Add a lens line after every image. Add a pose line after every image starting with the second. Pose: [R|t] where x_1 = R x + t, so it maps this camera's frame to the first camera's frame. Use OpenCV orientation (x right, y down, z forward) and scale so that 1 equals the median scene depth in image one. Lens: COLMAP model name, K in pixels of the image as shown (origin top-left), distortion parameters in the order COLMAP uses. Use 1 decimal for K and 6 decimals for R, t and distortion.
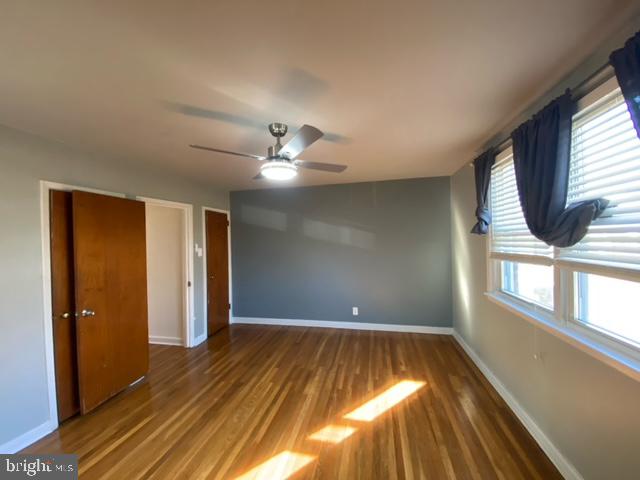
lens RADIAL K [[261.0, 0, 318.4], [0, 261.0, 239.7], [0, 0, 1]] dist [0.048297, -0.036792]
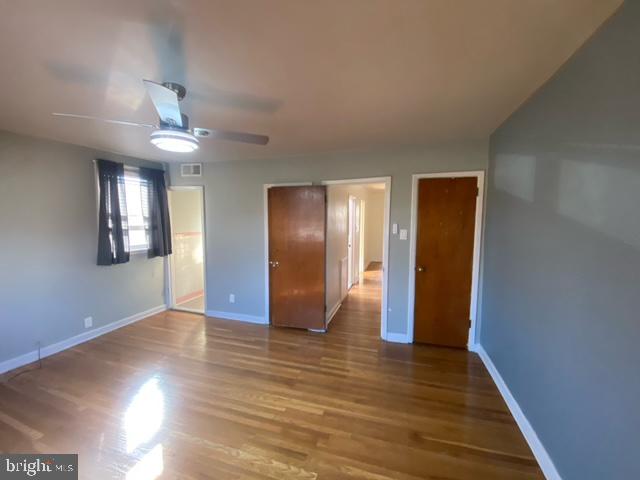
lens RADIAL K [[261.0, 0, 318.4], [0, 261.0, 239.7], [0, 0, 1]] dist [0.048297, -0.036792]
pose [[-0.091526, 0.113791, -0.989280, 0.481656], [0.004859, 0.993489, 0.113826, -0.038166], [0.995791, 0.005612, -0.091483, 1.068967]]
